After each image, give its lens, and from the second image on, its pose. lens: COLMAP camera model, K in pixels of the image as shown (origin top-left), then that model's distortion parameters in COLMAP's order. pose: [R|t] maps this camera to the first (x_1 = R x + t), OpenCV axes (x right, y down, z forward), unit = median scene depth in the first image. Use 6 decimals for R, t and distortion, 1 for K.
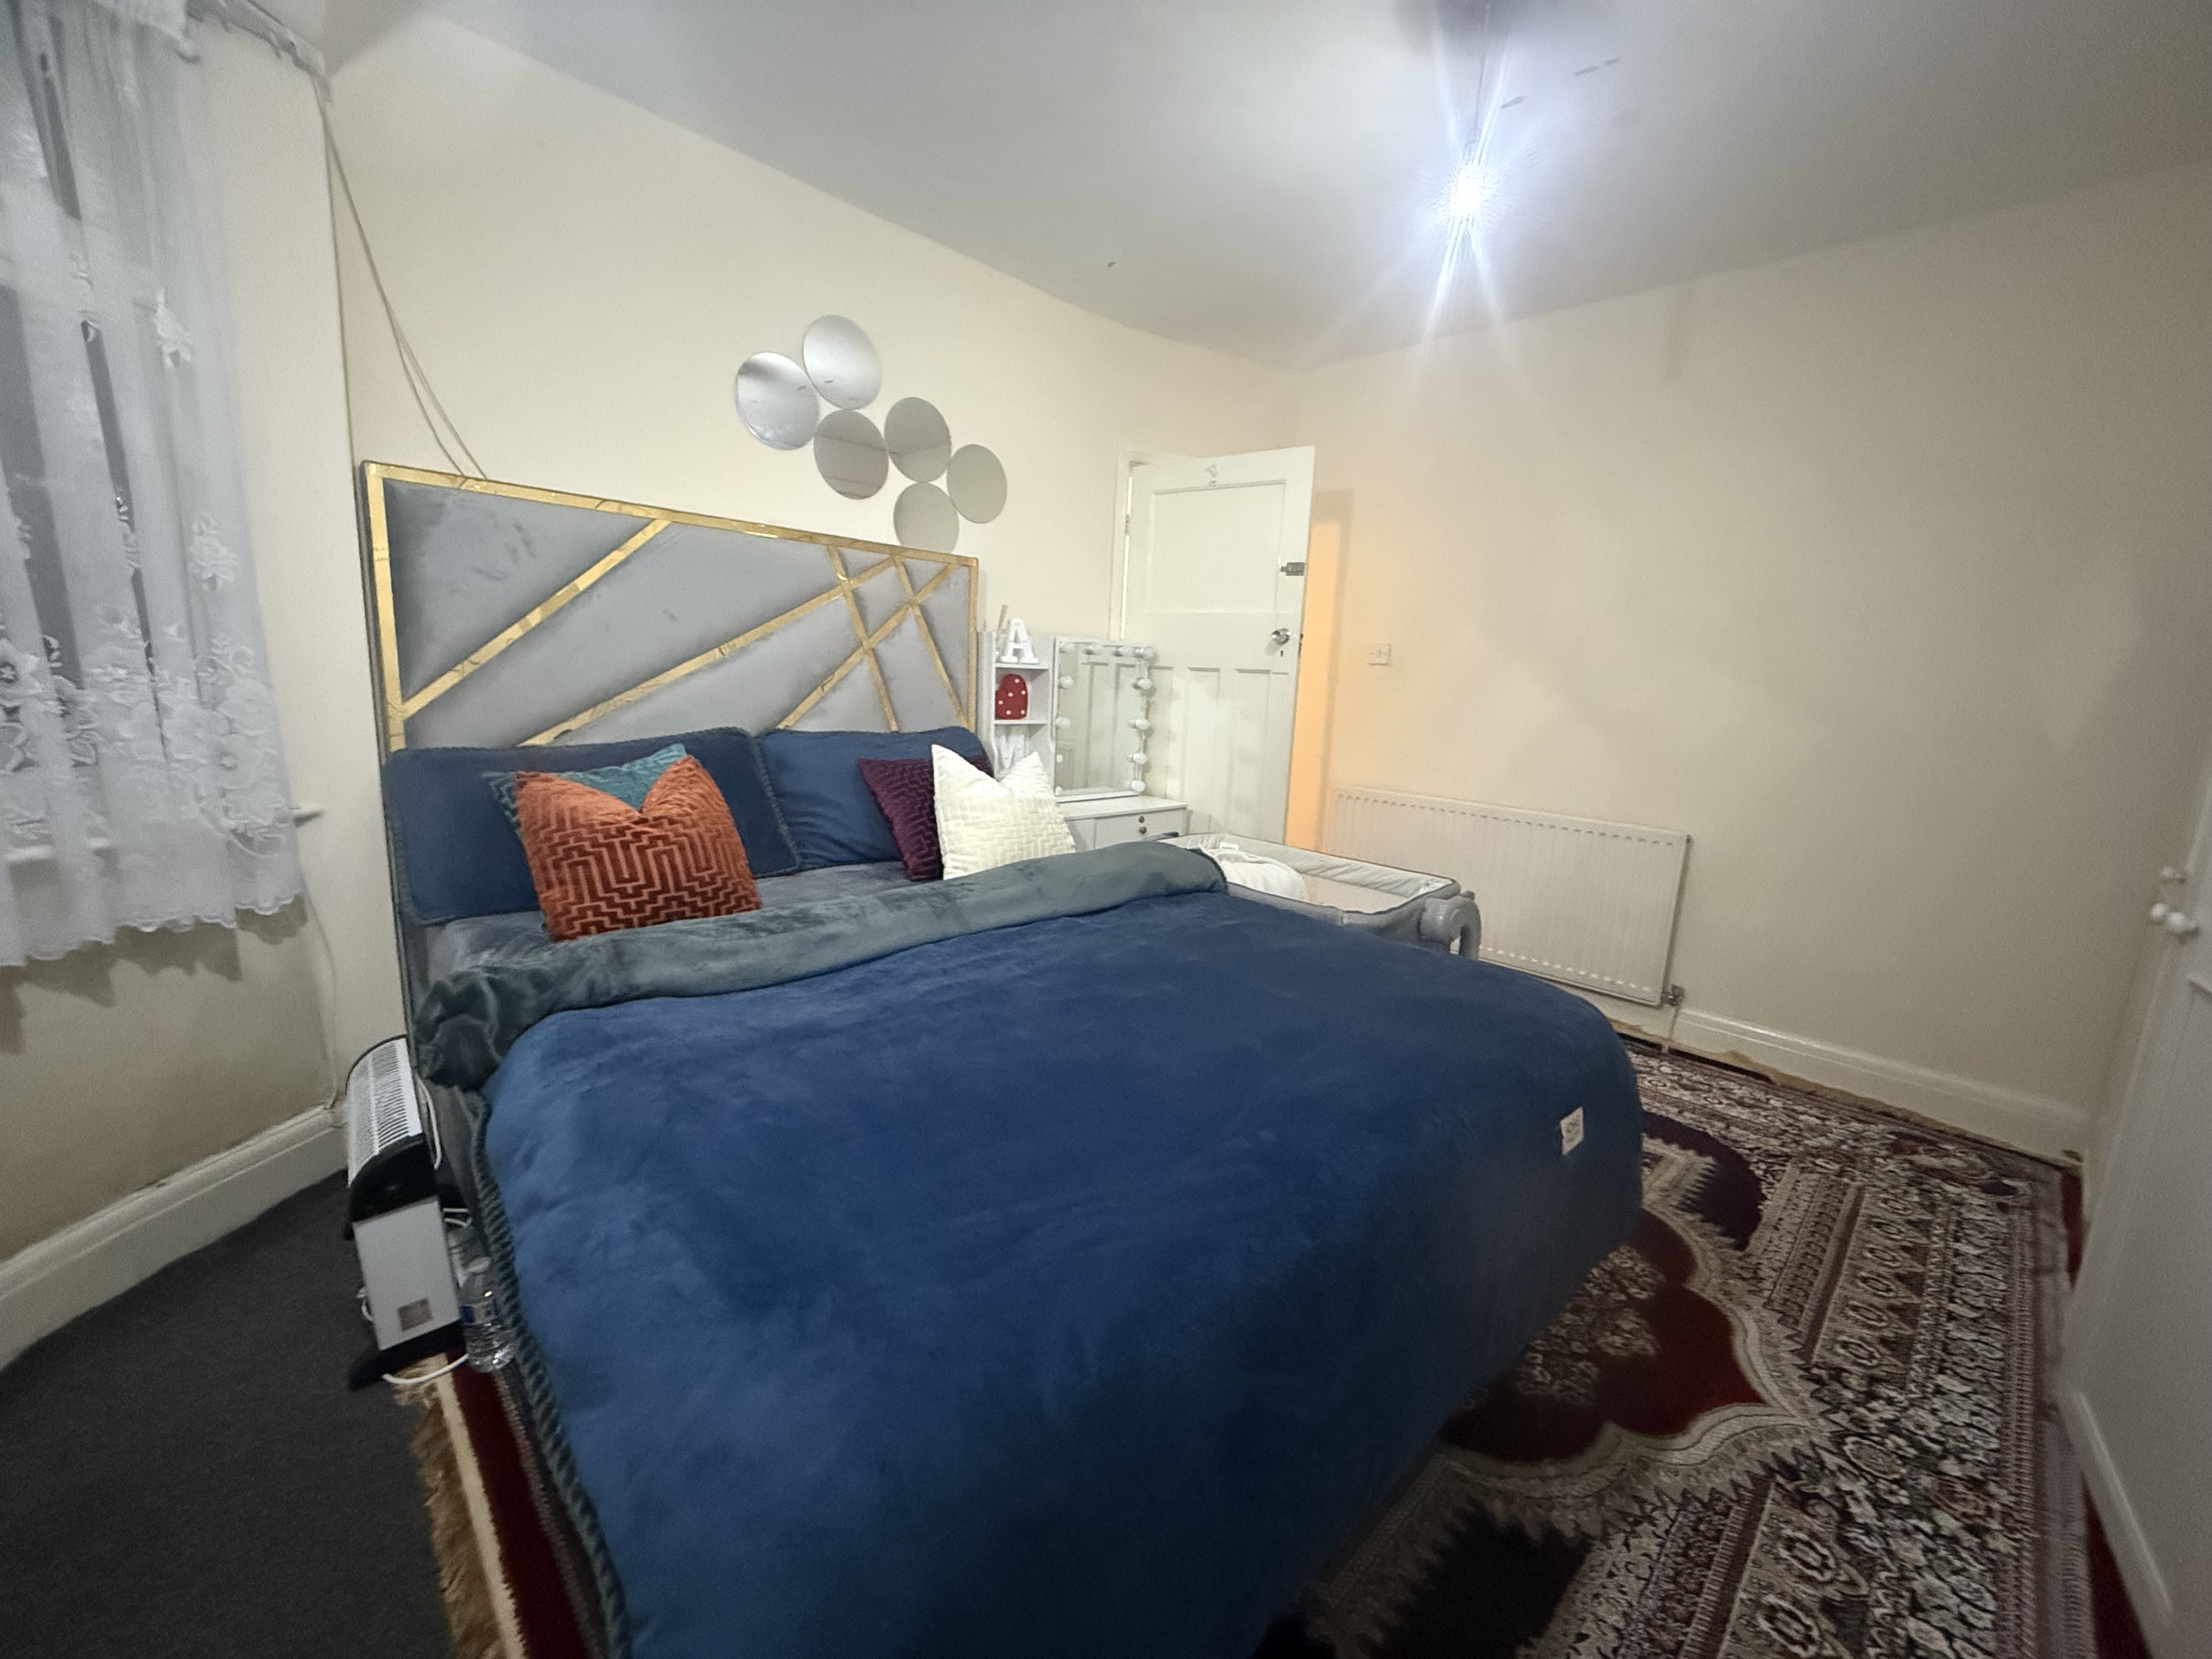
lens RADIAL K [[880.7, 0, 1105.9], [0, 880.7, 824.2], [0, 0, 1]] dist [-0.001733, -0.000834]
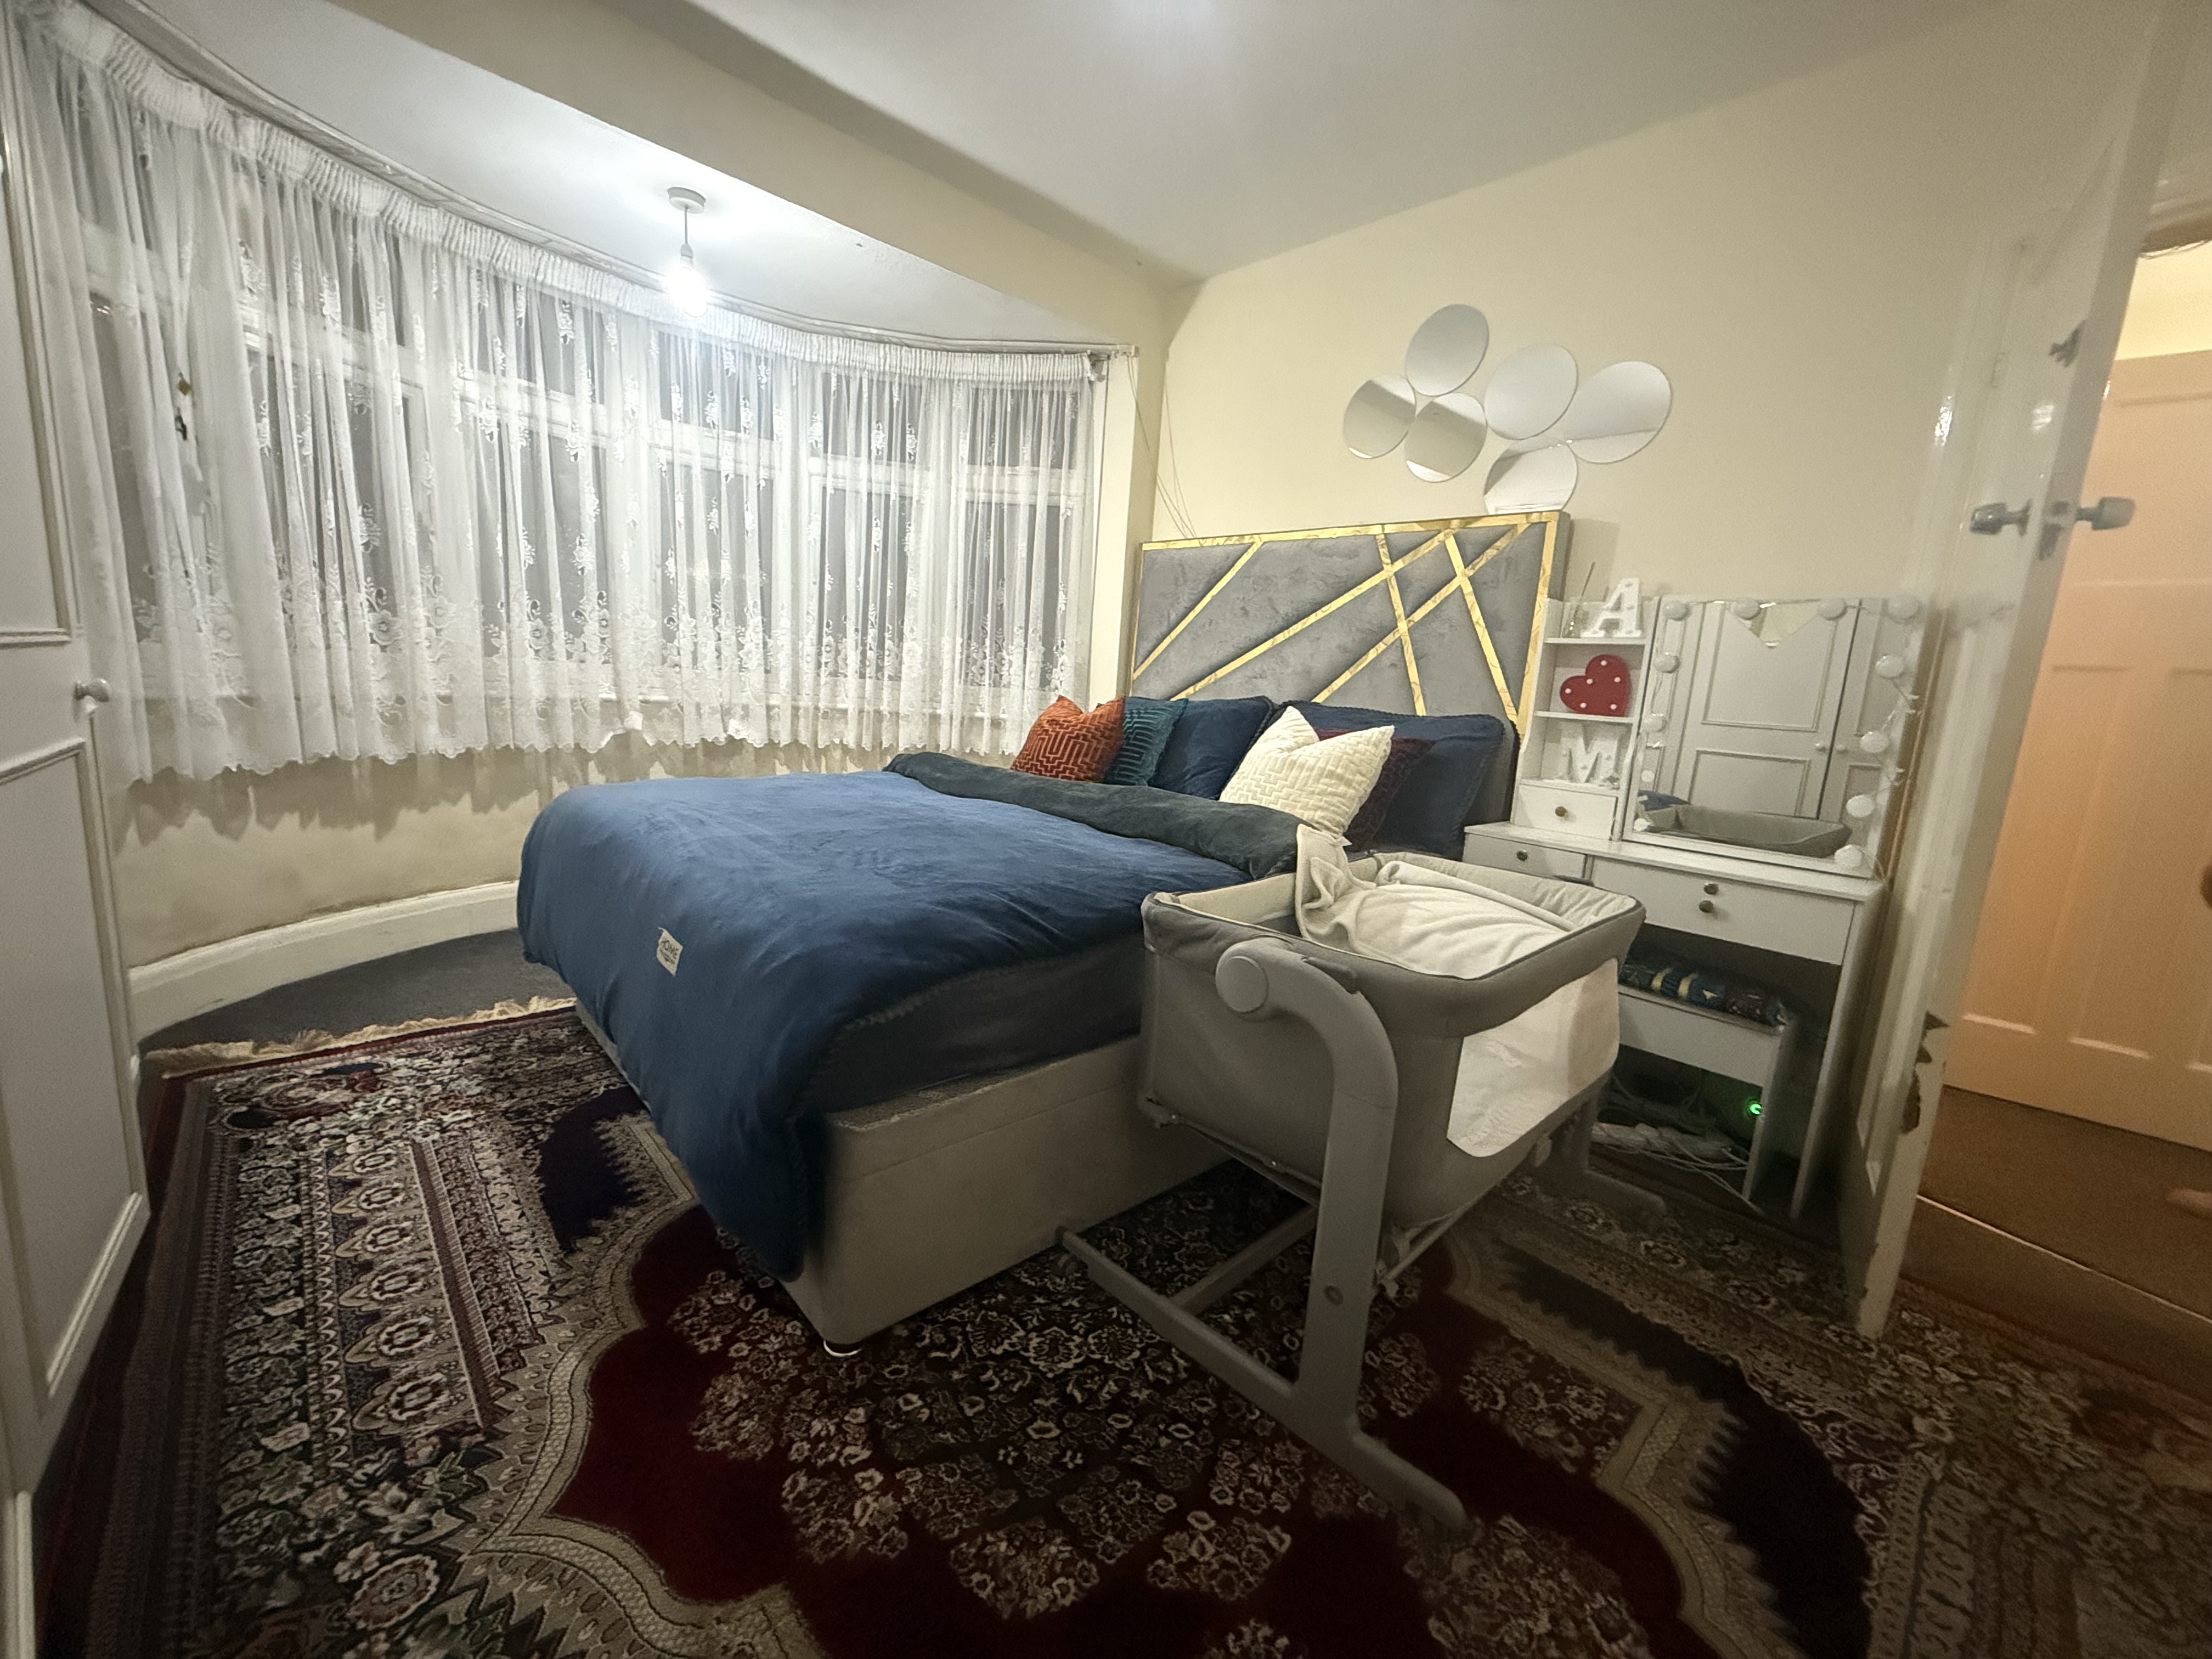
lens RADIAL K [[880.7, 0, 1102.6], [0, 880.7, 833.7], [0, 0, 1]] dist [-0.001733, -0.000834]
pose [[-0.022888, 0.125294, -0.991856, 1.521721], [-0.236912, 0.963176, 0.127138, -0.046796], [0.971261, 0.237893, 0.007638, 1.446384]]
